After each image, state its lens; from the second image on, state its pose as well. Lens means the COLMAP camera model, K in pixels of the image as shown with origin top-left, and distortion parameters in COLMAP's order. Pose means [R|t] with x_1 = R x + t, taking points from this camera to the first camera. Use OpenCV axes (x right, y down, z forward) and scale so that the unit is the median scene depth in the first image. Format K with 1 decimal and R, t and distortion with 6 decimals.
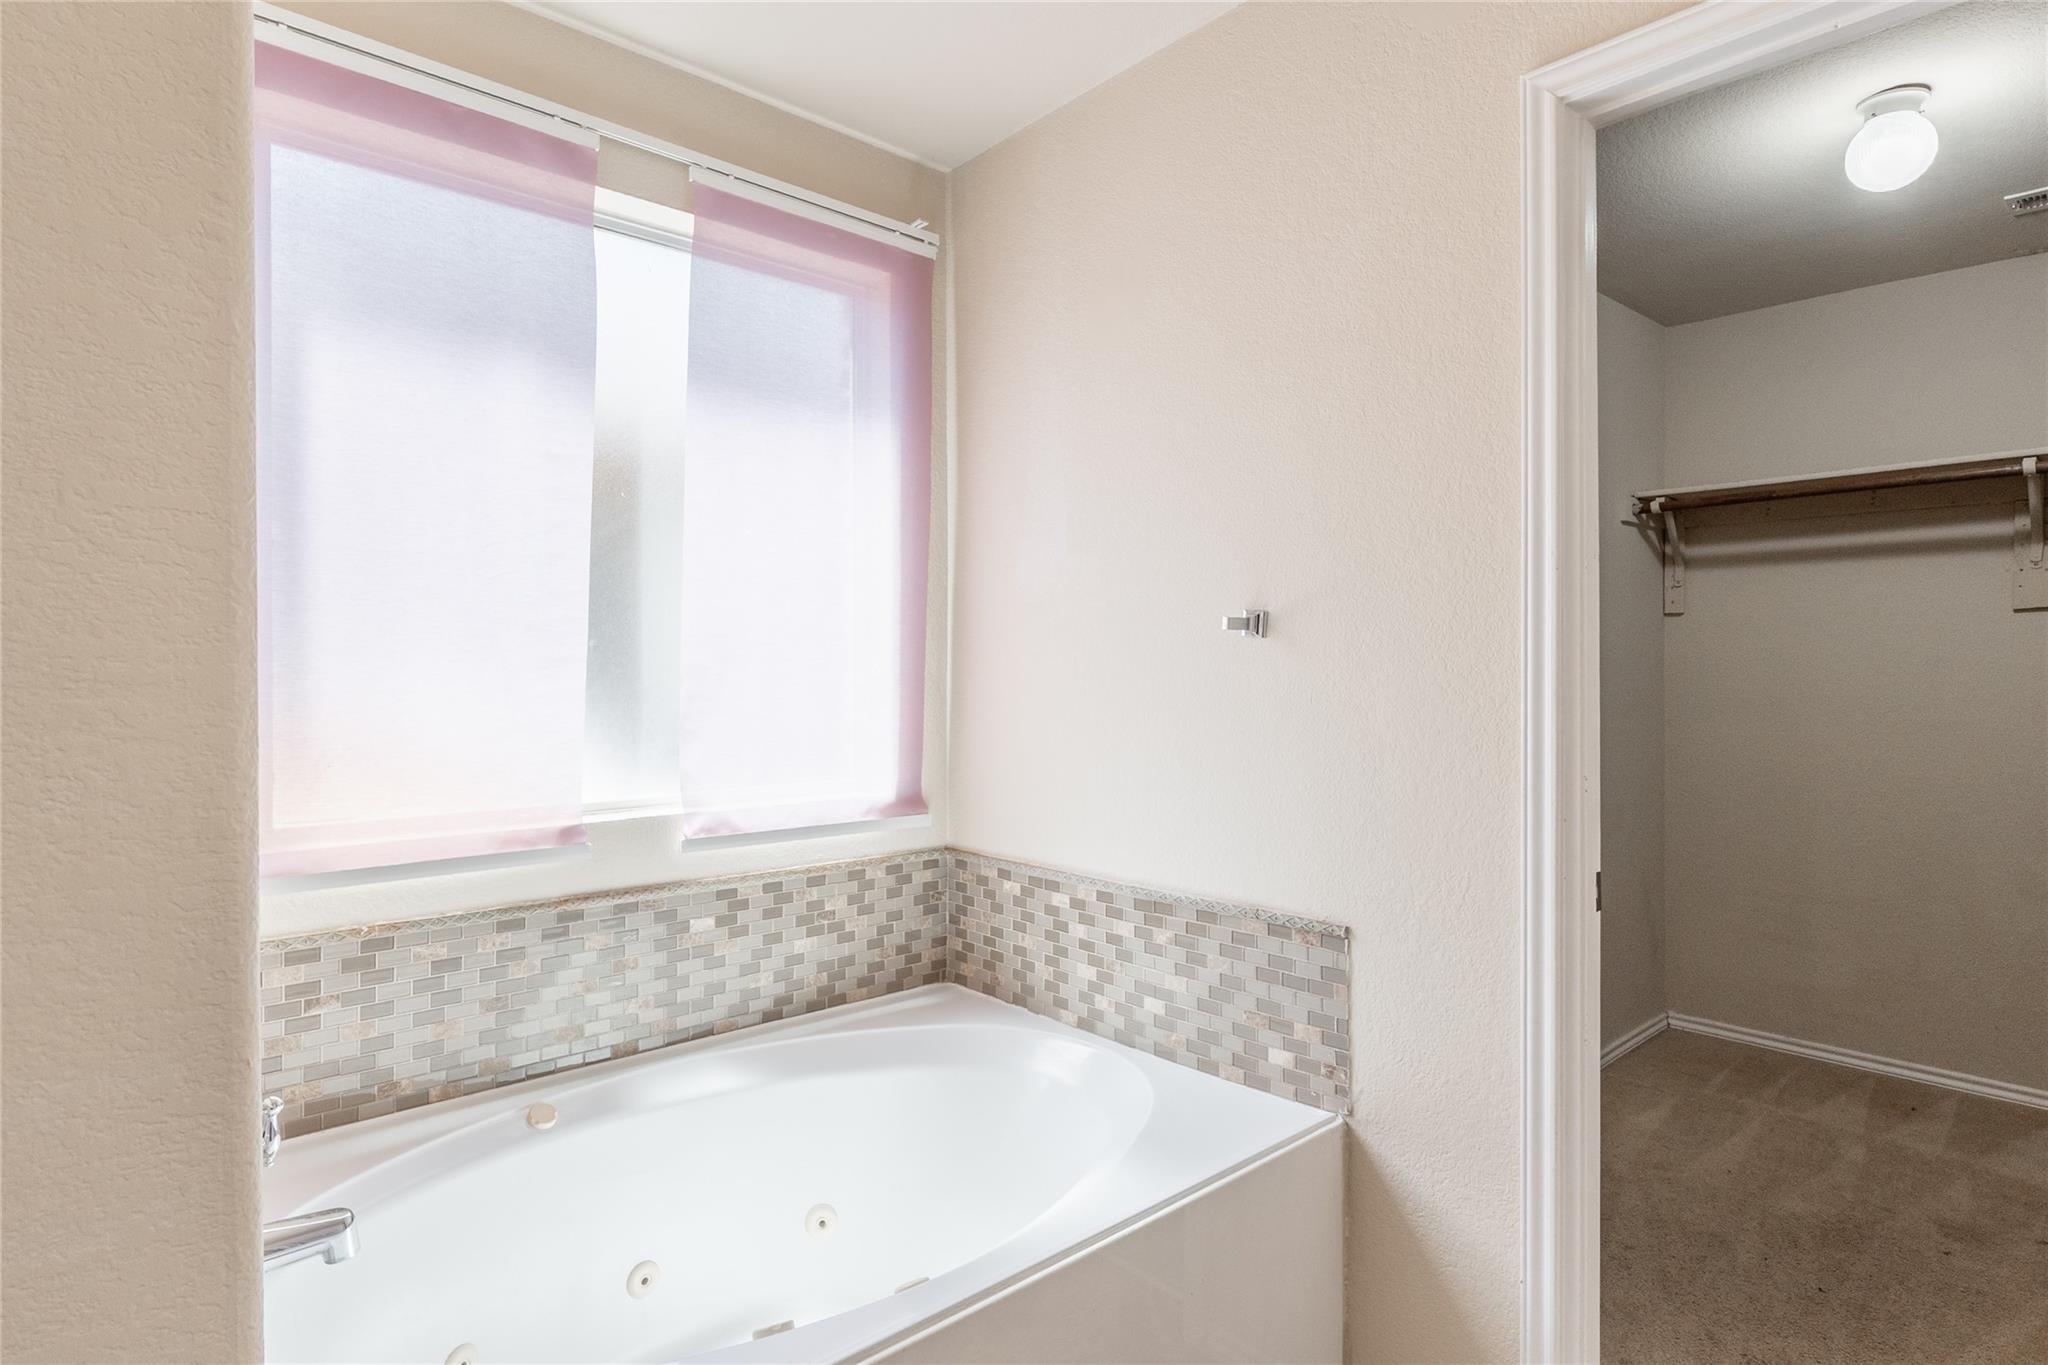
lens RADIAL K [[1094.6, 0, 1030.4], [0, 1094.6, 670.8], [0, 0, 1]] dist [-0.002283, -0.000302]
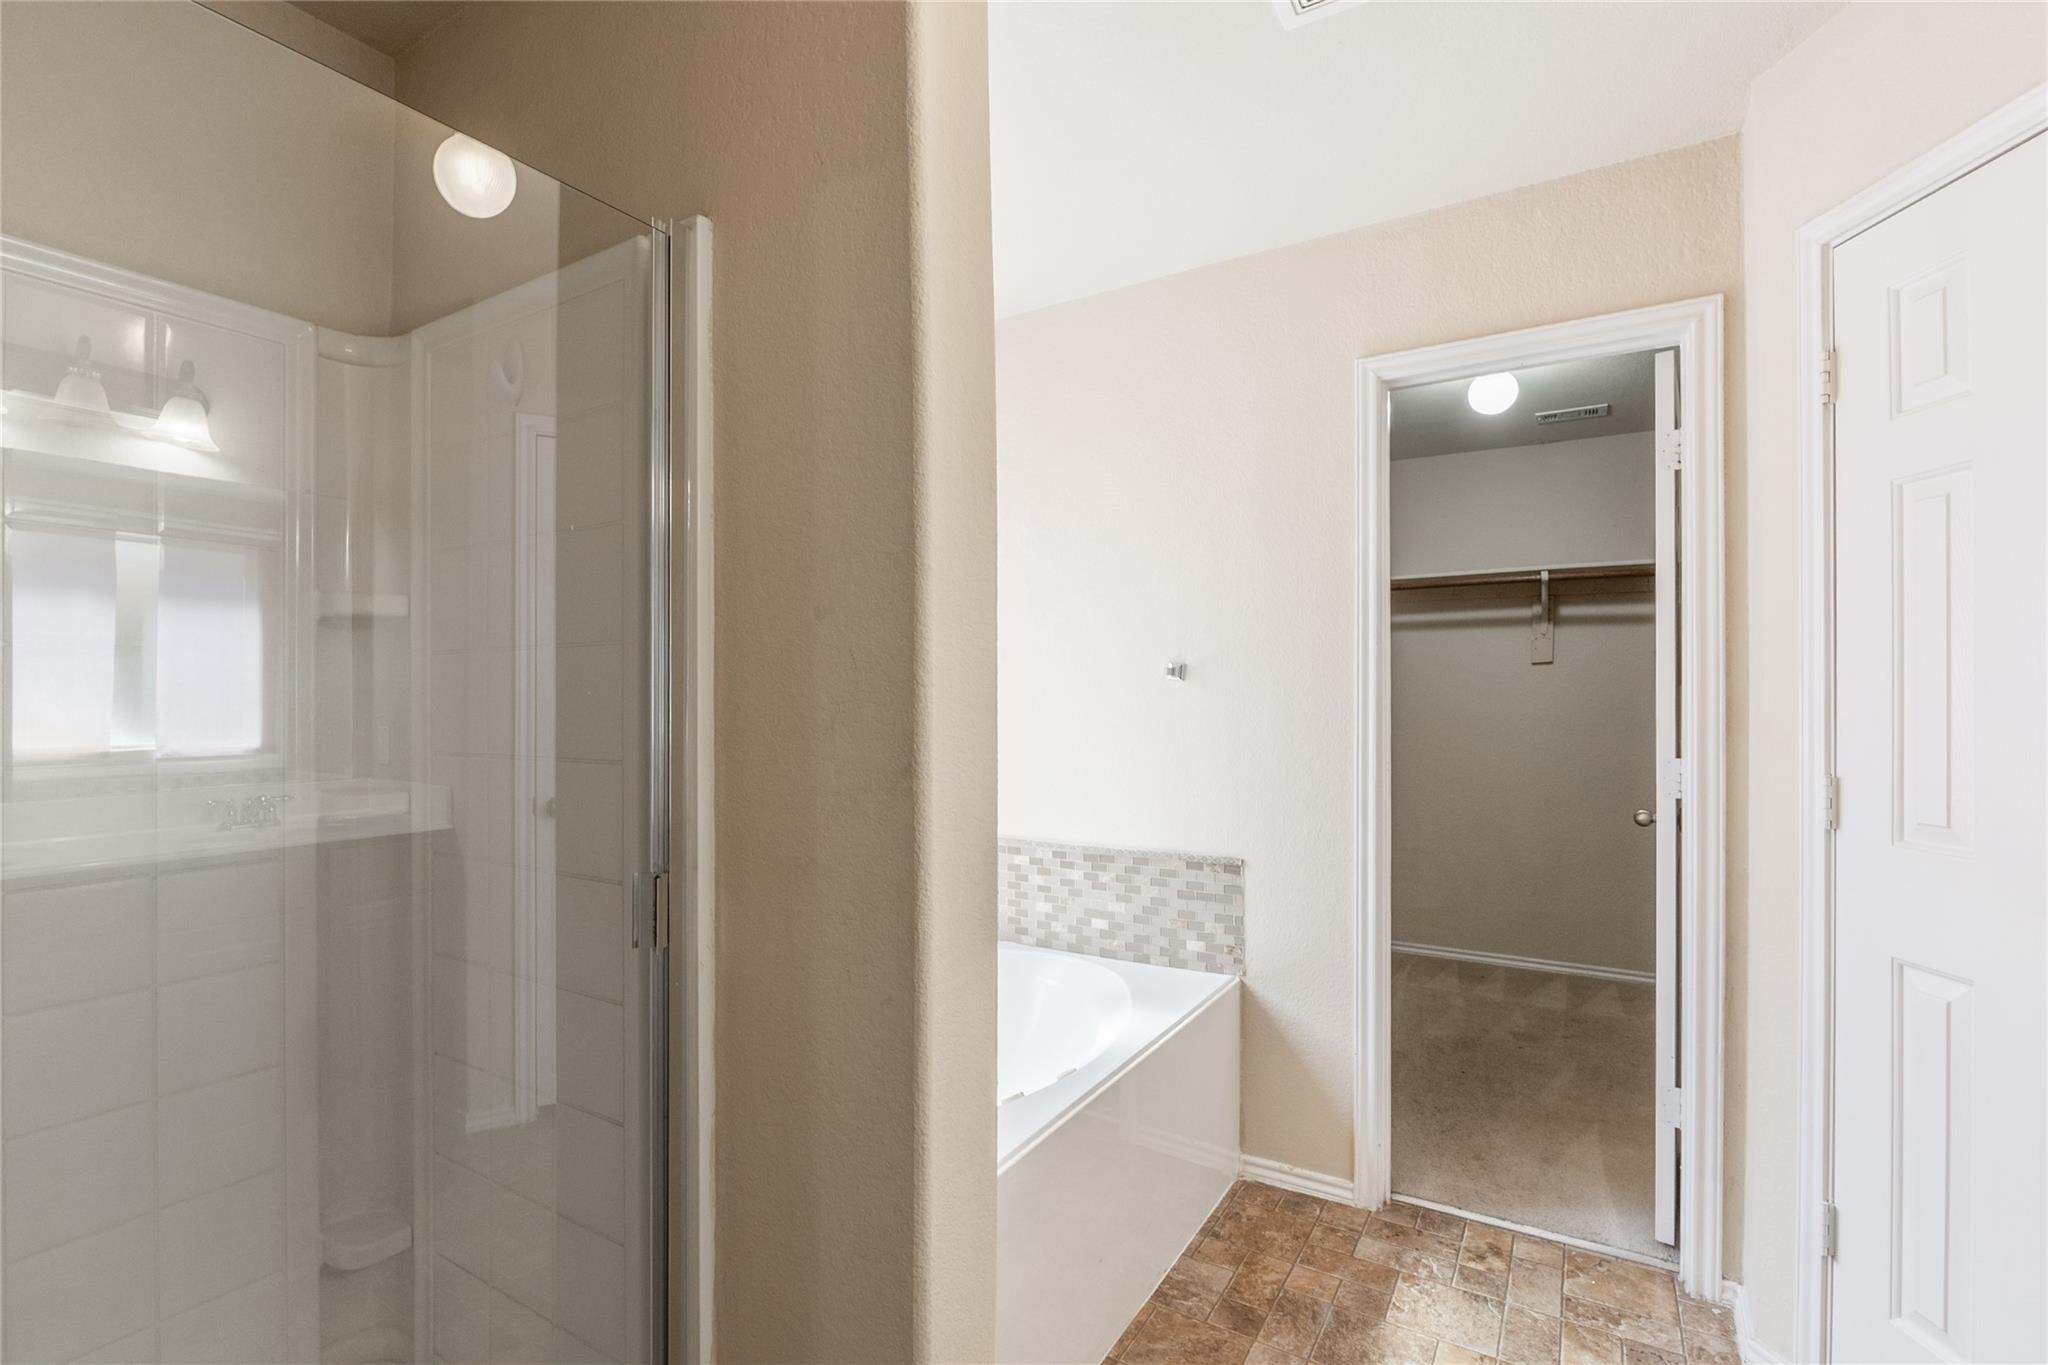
lens RADIAL K [[927.9, 0, 1017.3], [0, 927.9, 696.6], [0, 0, 1]] dist [-0.000282, -0.000109]
pose [[0.963937, 0.000384, 0.266129, -0.353235], [0.000950, 0.999988, -0.004885, -0.000887], [-0.266128, 0.004961, 0.963925, -0.212990]]
